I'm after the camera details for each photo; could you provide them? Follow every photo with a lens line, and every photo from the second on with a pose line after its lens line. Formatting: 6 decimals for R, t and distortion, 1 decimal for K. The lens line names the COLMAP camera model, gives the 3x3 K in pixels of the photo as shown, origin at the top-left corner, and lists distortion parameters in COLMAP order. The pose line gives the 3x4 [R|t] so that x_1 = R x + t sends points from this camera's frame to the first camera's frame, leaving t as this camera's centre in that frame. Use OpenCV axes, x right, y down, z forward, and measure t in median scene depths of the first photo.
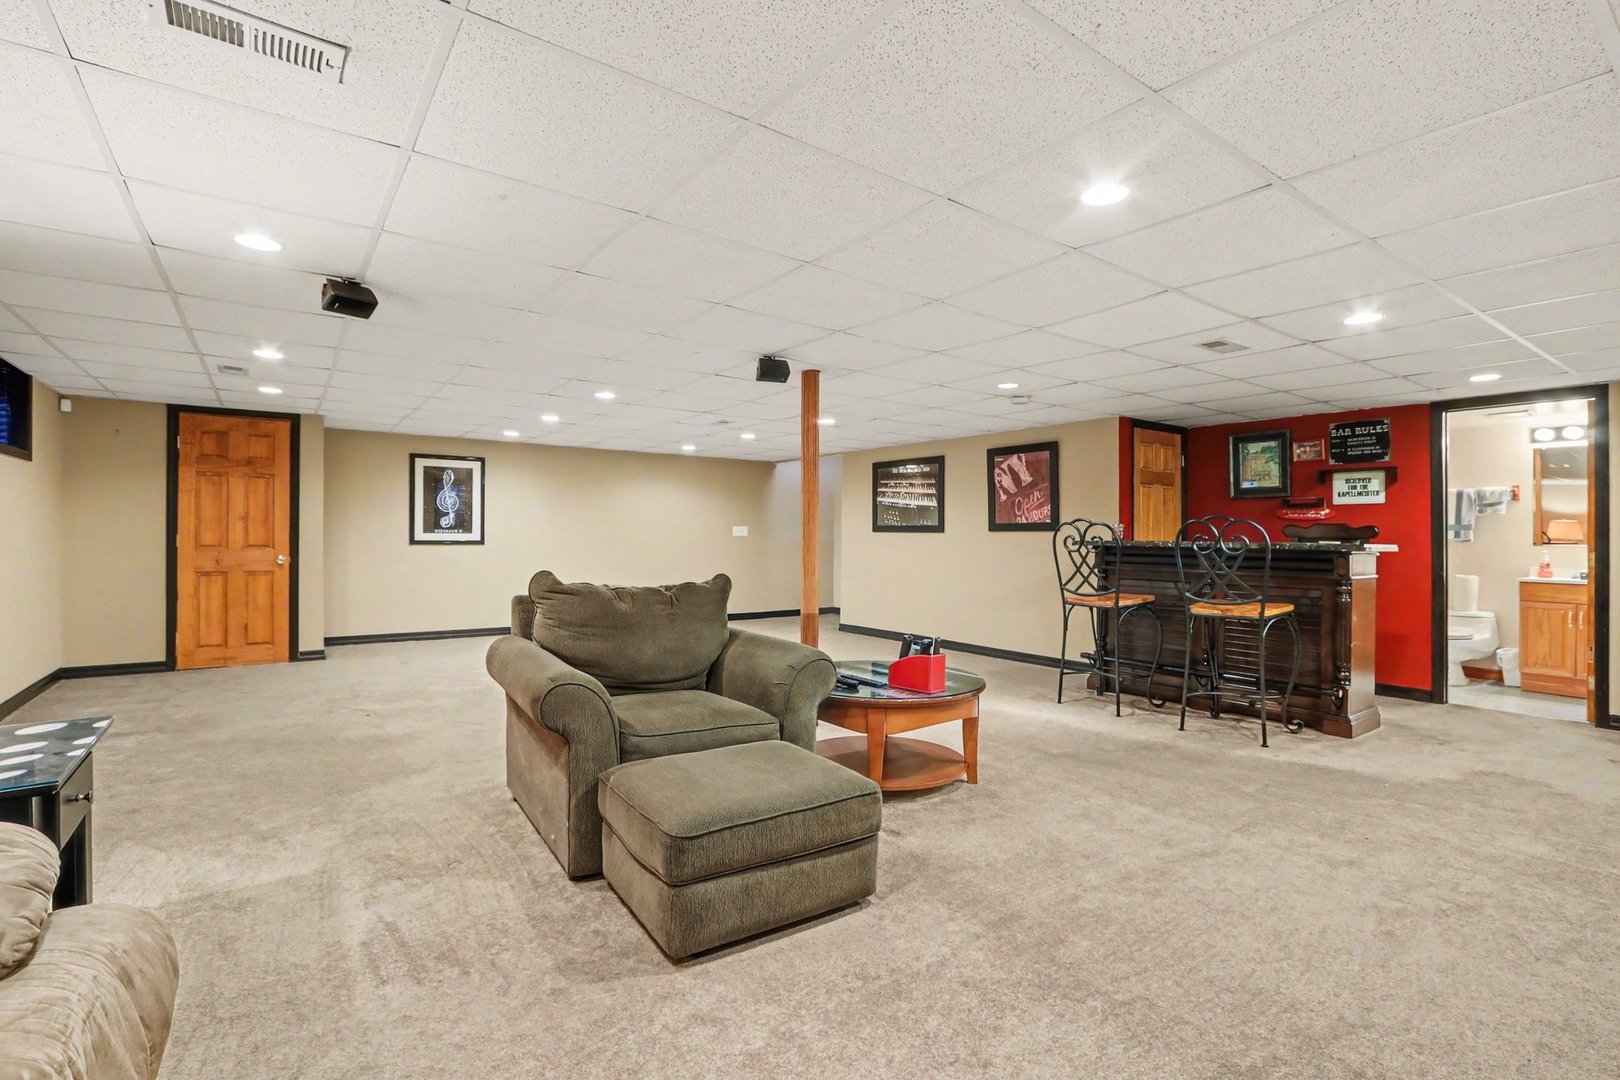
lens RADIAL K [[750.8, 0, 798.1], [0, 750.8, 531.2], [0, 0, 1]] dist [-0.022673, 0.004794]
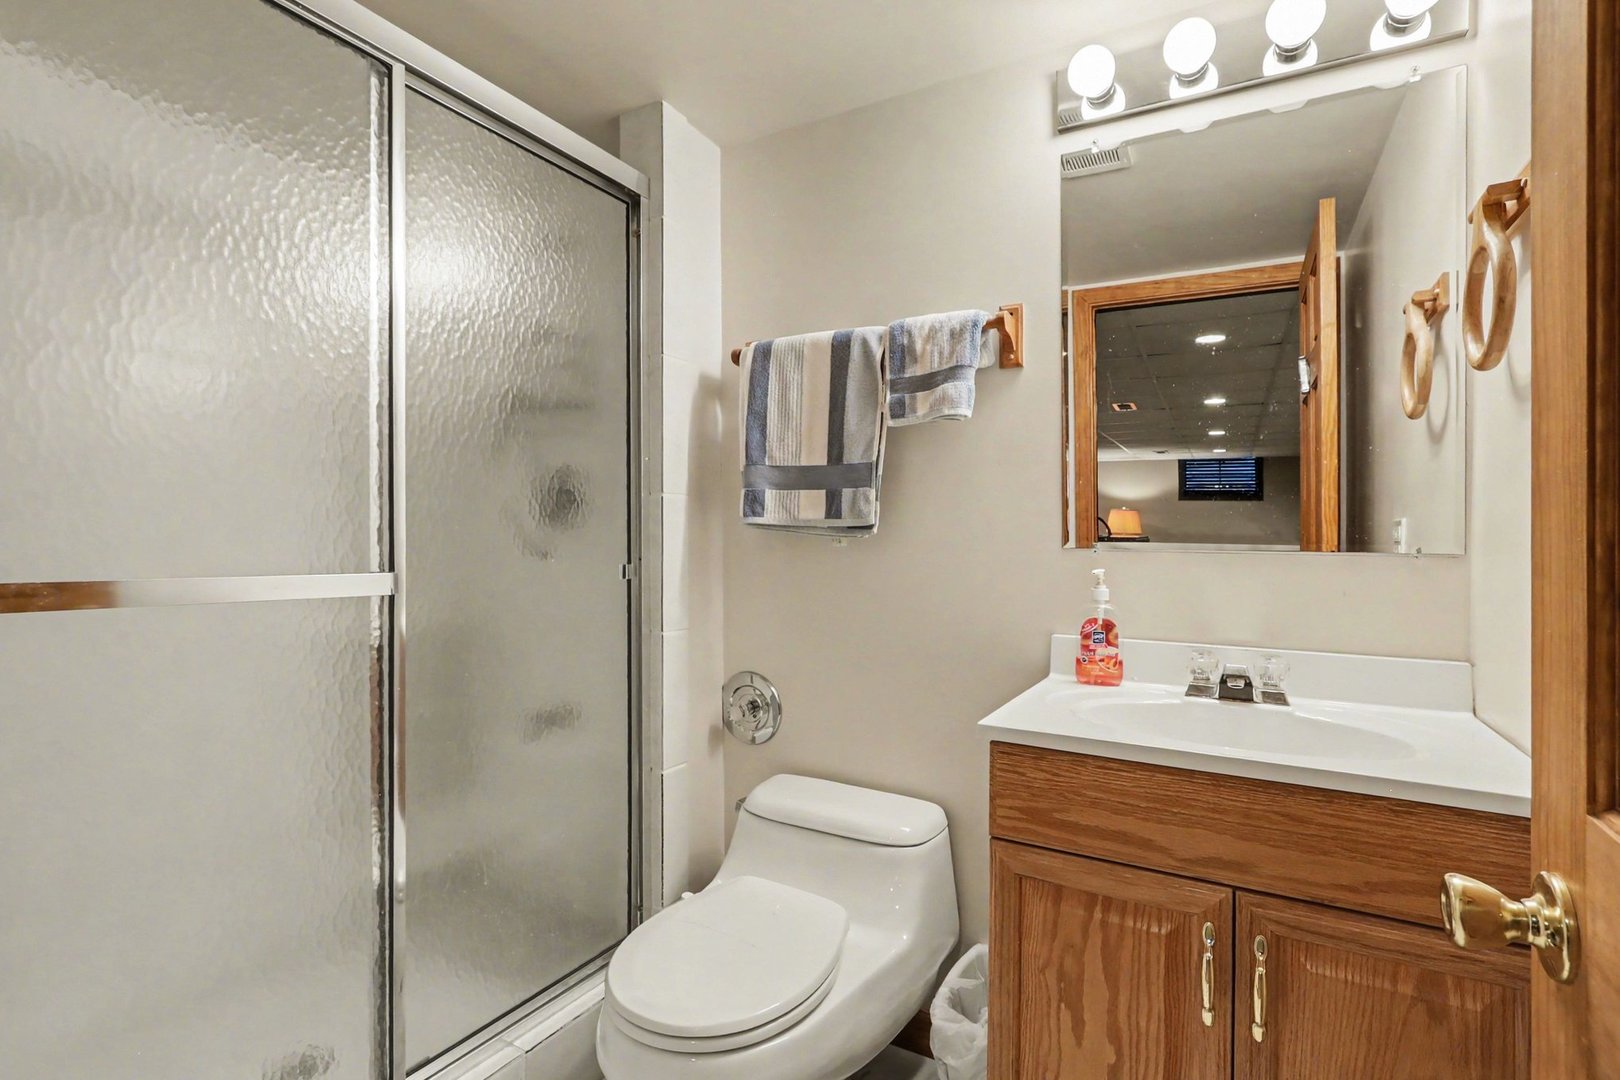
lens RADIAL K [[750.8, 0, 806.6], [0, 750.8, 536.3], [0, 0, 1]] dist [-0.022673, 0.004794]
pose [[0.917123, -0.007226, 0.398540, 0.801908], [0.004703, 0.999962, 0.007307, 0.013848], [-0.398578, -0.004827, 0.917122, 0.787641]]
